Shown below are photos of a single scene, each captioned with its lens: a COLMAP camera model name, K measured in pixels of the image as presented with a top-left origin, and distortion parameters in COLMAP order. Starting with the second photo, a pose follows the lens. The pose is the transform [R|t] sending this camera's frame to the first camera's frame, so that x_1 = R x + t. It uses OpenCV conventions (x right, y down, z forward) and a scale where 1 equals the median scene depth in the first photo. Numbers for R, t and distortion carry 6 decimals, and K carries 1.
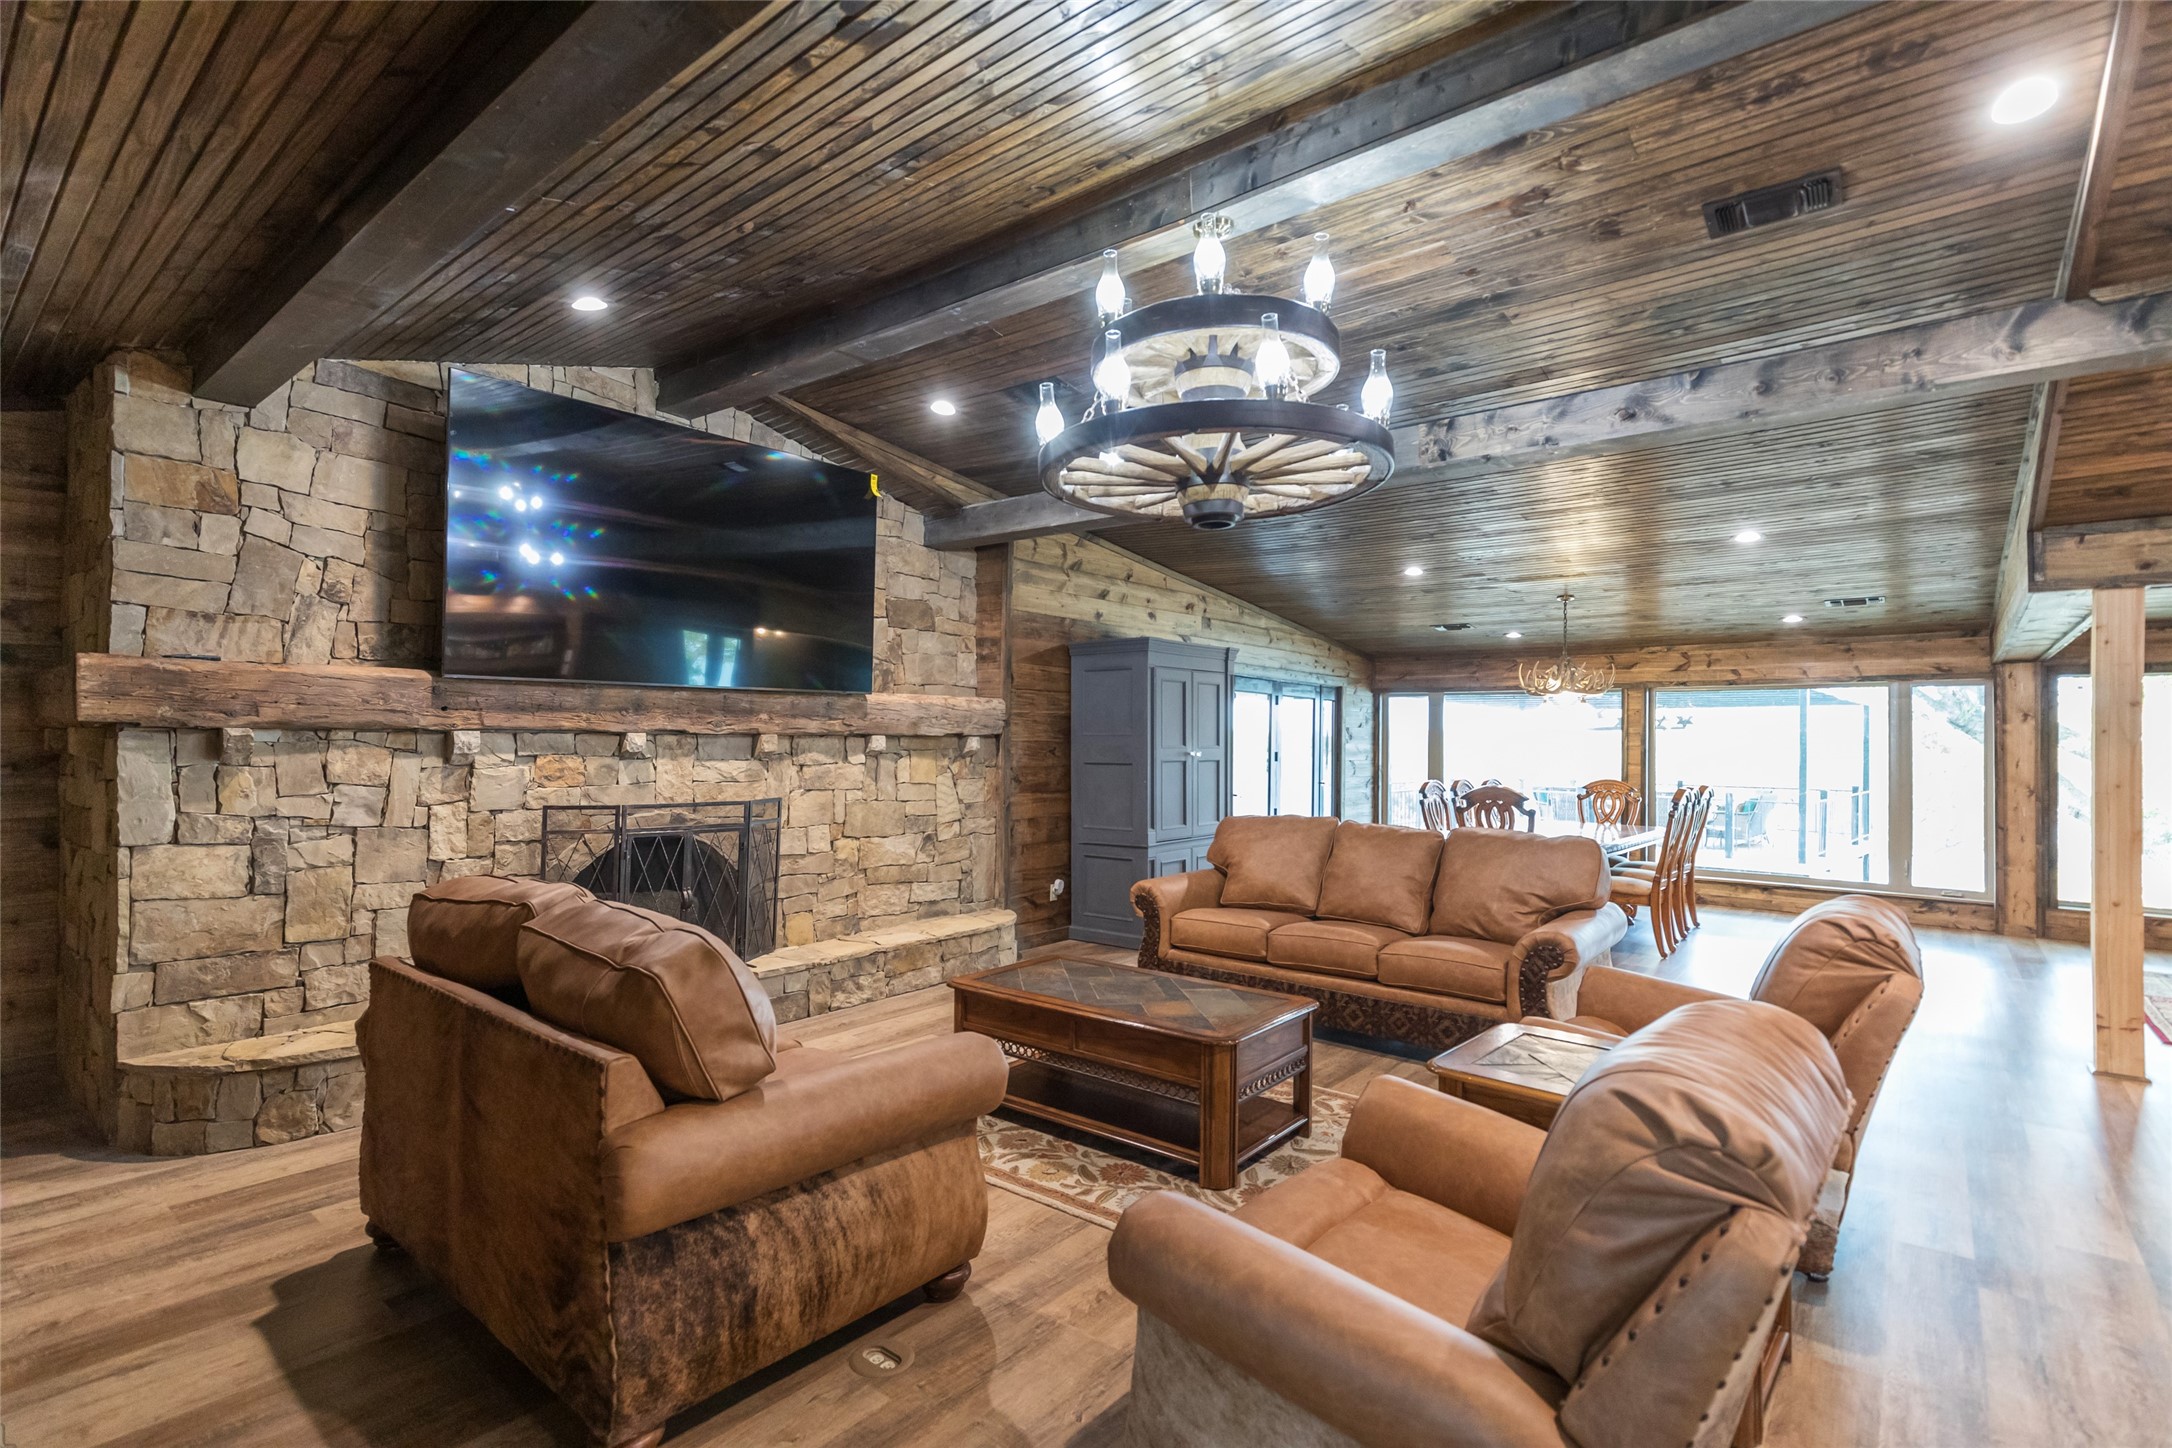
lens RADIAL K [[1056.8, 0, 1089.7], [0, 1056.8, 729.7], [0, 0, 1]] dist [-0.001333, -0.000232]
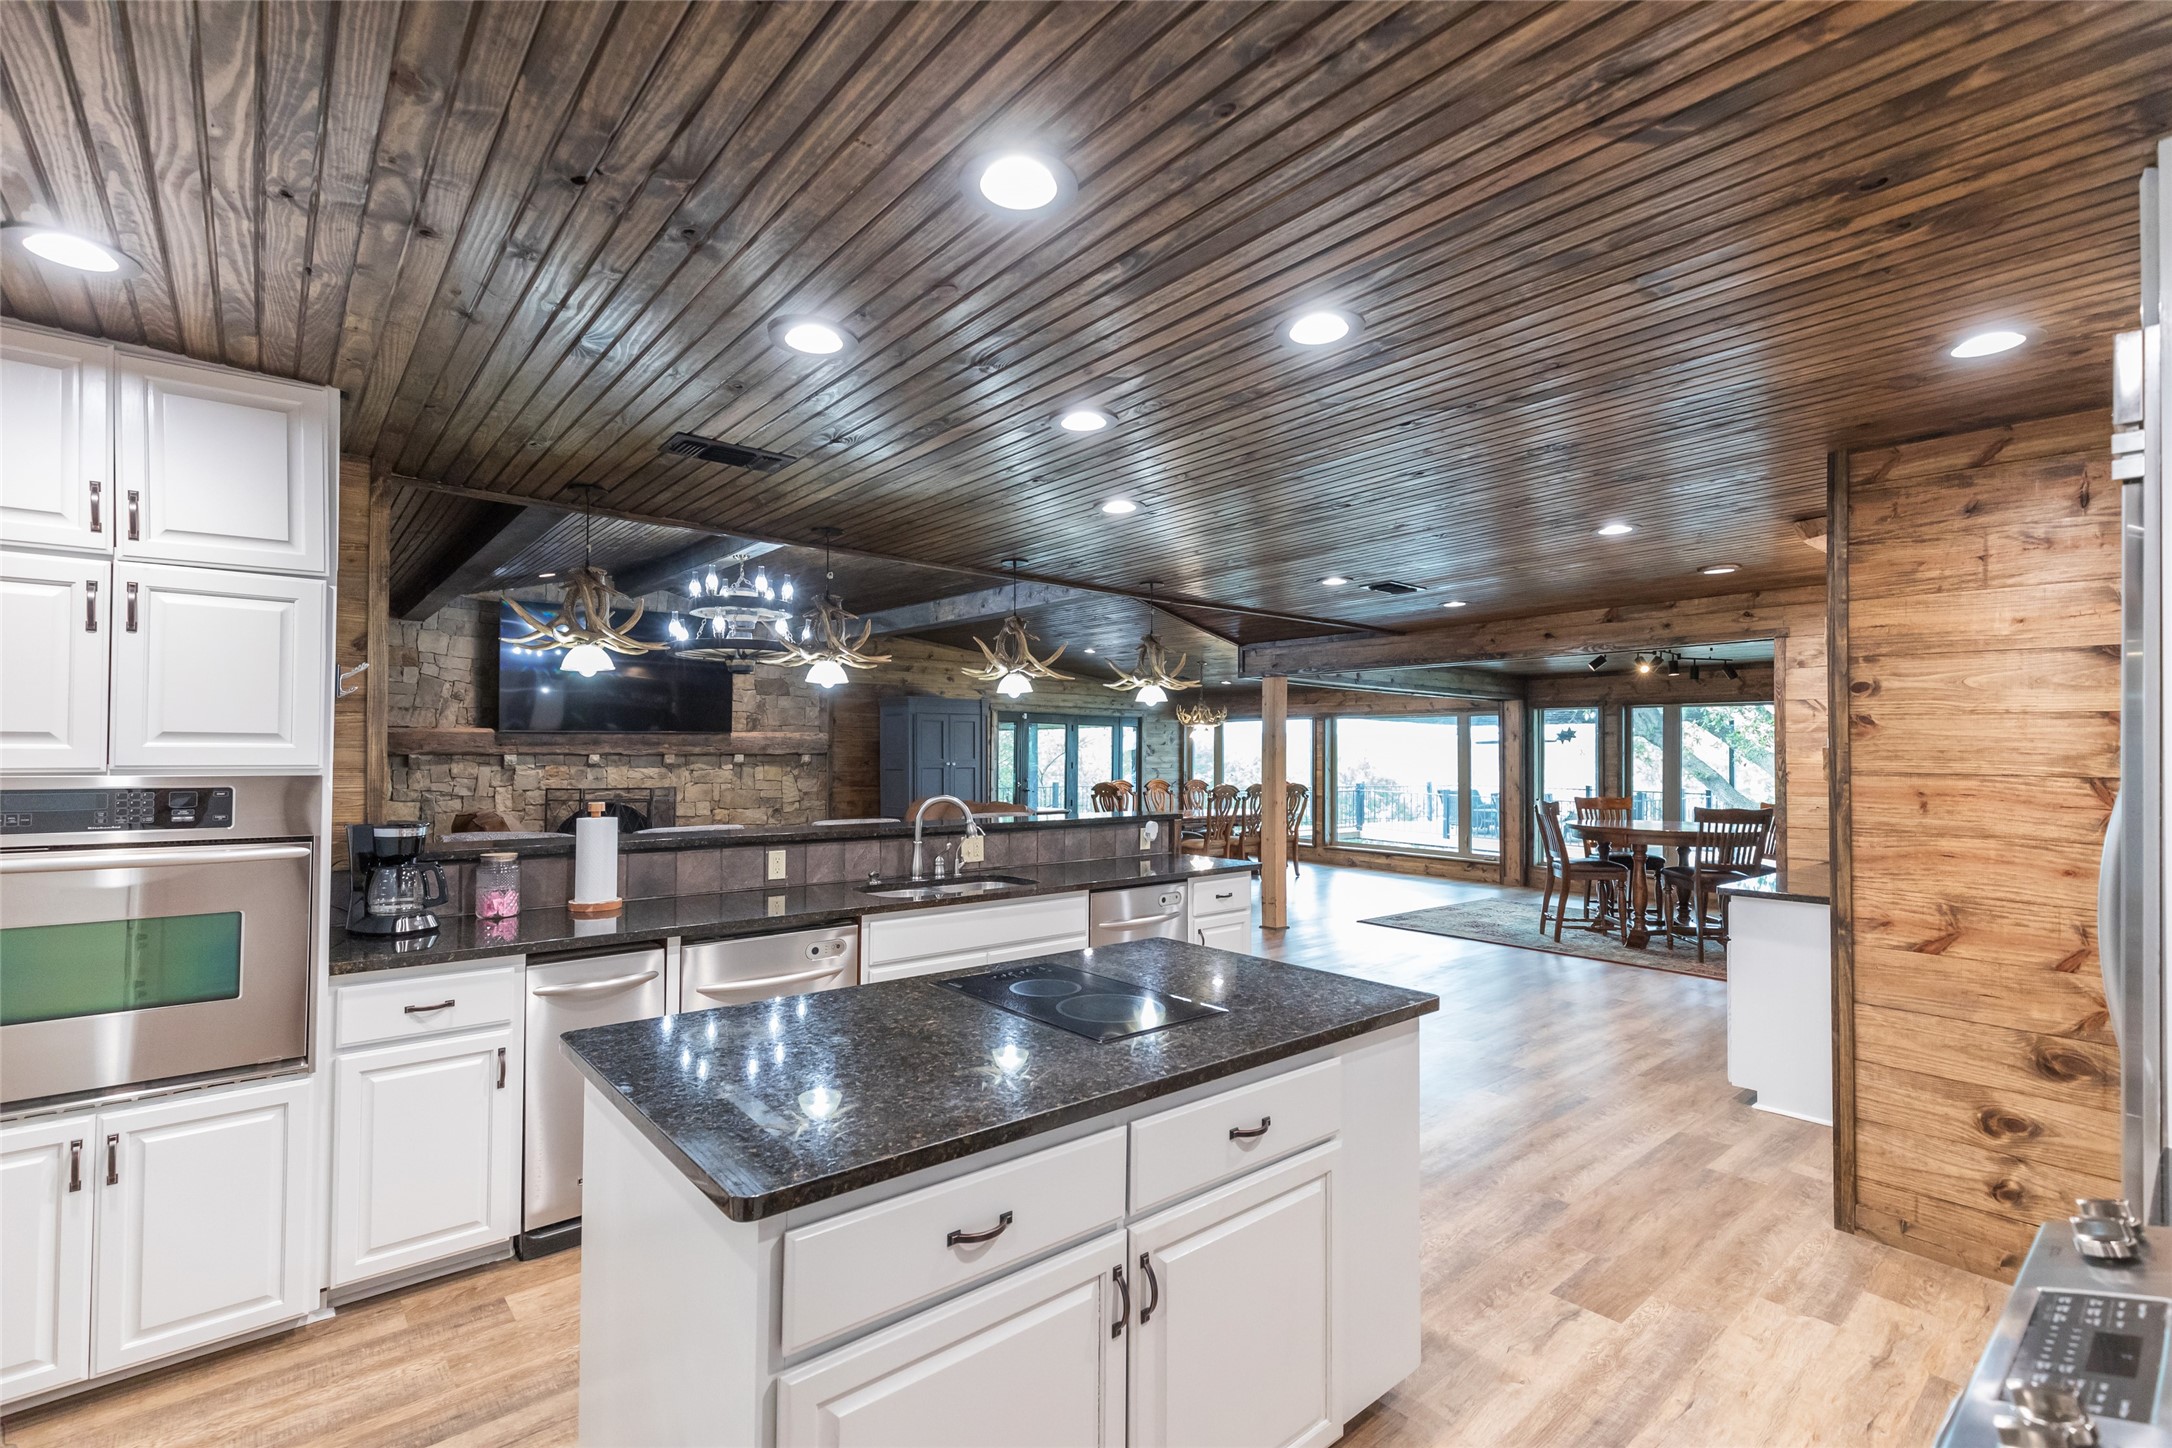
lens RADIAL K [[993.9, 0, 1071.8], [0, 993.9, 728.5], [0, 0, 1]] dist [0.005218, 0.000436]
pose [[0.984780, -0.009607, -0.173539, 0.744112], [0.007198, 0.999869, -0.014505, -0.011709], [0.173656, 0.013035, 0.984720, -0.690123]]
